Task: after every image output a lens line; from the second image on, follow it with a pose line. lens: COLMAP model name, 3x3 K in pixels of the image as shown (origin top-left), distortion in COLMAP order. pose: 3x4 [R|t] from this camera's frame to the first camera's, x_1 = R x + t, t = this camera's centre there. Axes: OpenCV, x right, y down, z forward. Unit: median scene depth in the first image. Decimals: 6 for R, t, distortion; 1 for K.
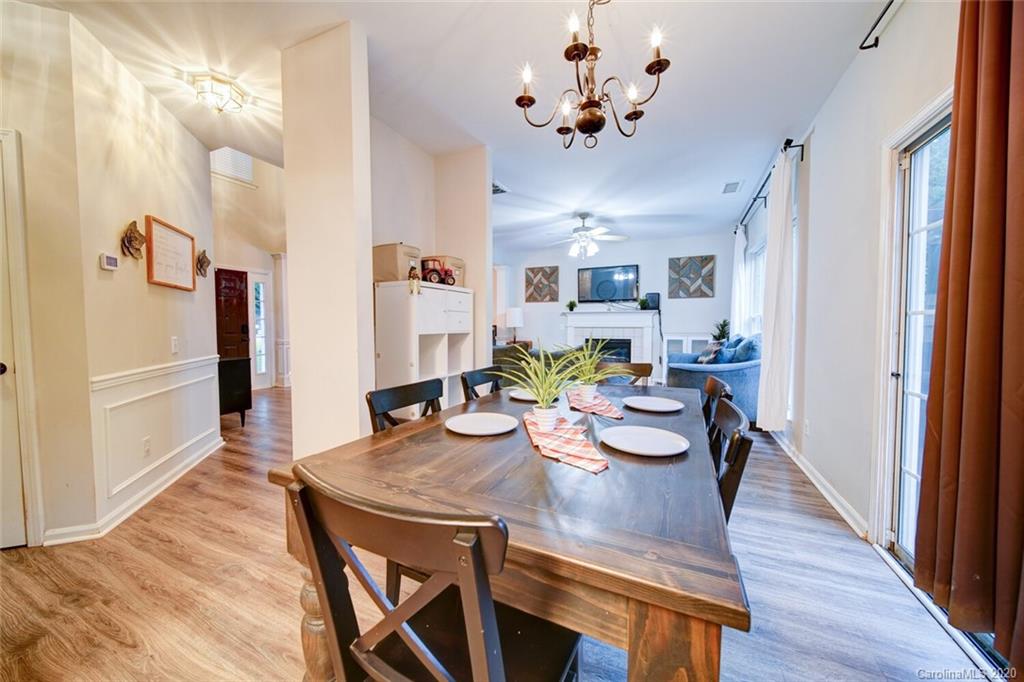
lens RADIAL K [[360.8, 0, 510.5], [0, 360.8, 339.9], [0, 0, 1]] dist [0.000548, -0.001412]
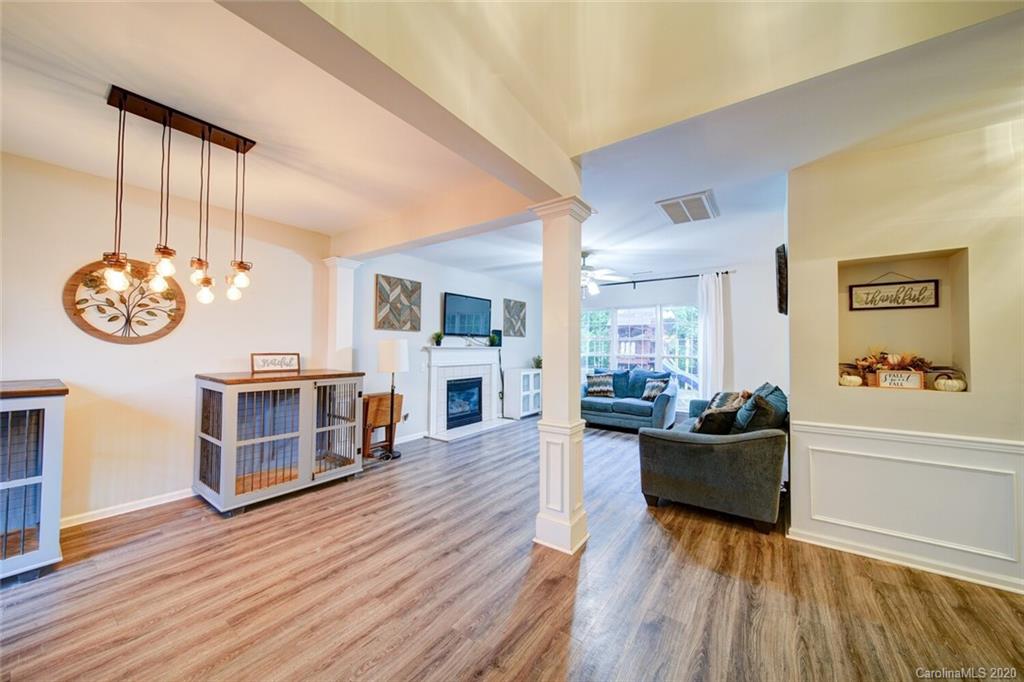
lens RADIAL K [[360.8, 0, 511.1], [0, 360.8, 338.7], [0, 0, 1]] dist [0.000548, -0.001412]
pose [[0.191836, 0.027974, 0.981028, -0.602313], [0.036532, 0.998697, -0.035622, -0.067955], [-0.980747, 0.042673, 0.190565, 0.778341]]
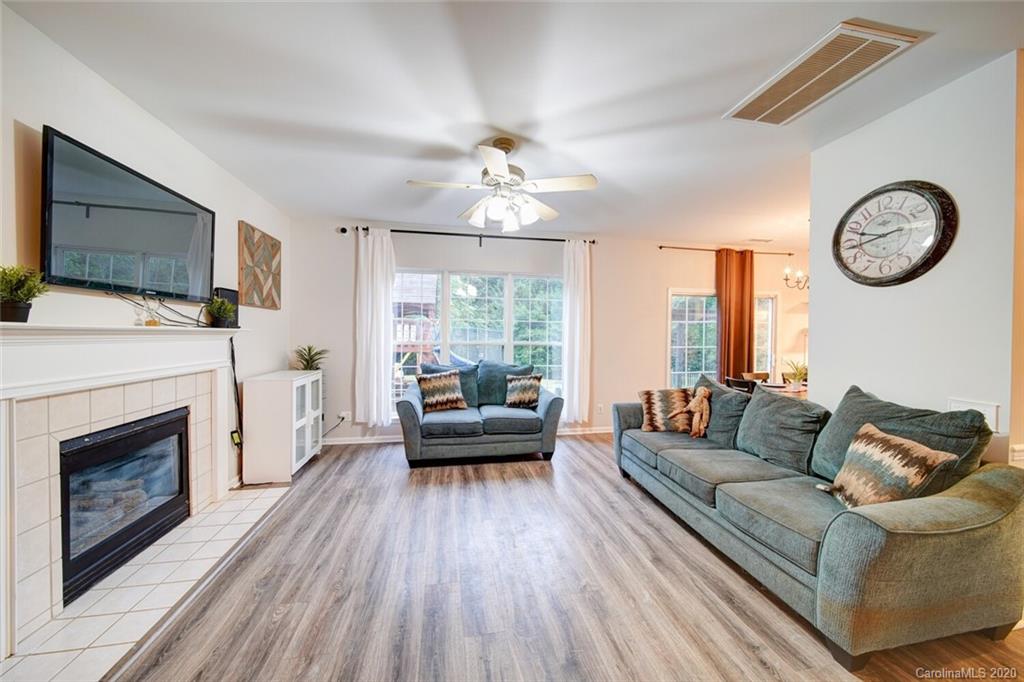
lens RADIAL K [[360.8, 0, 511.5], [0, 360.8, 338.9], [0, 0, 1]] dist [0.000548, -0.001412]
pose [[-0.573243, -0.013242, 0.819278, -0.160496], [0.029935, 0.998863, 0.037090, -0.076240], [-0.818838, 0.045786, -0.572196, 0.983153]]
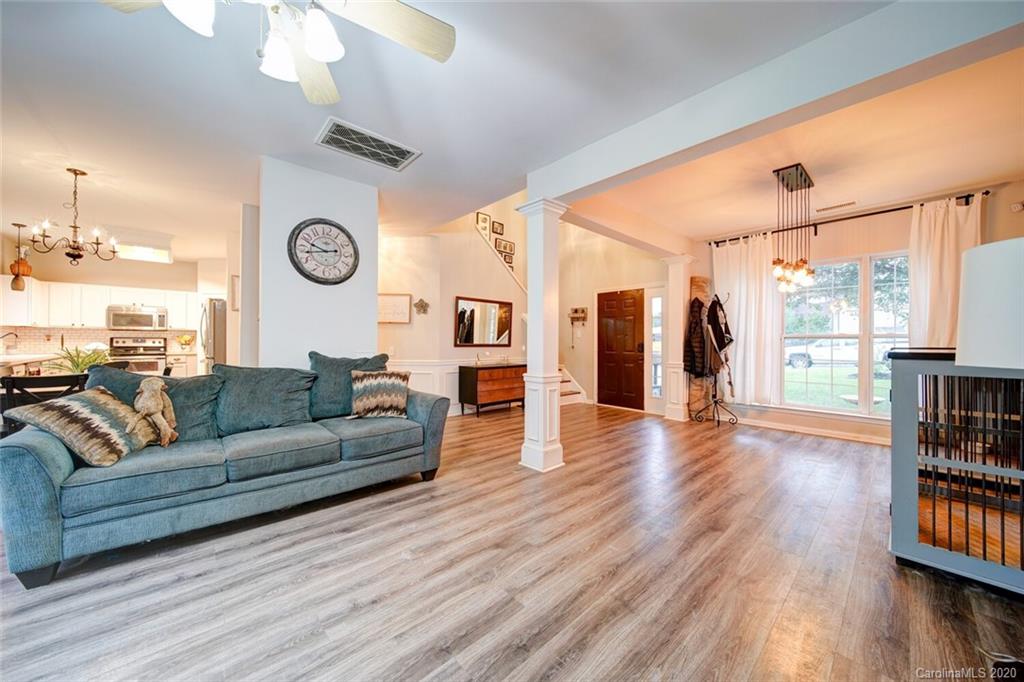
lens RADIAL K [[360.8, 0, 511.3], [0, 360.8, 339.2], [0, 0, 1]] dist [0.000548, -0.001412]
pose [[-0.389020, -0.006728, -0.921205, 0.267662], [-0.045507, 0.998893, 0.011922, -0.044028], [0.920105, 0.046559, -0.388895, 0.954425]]
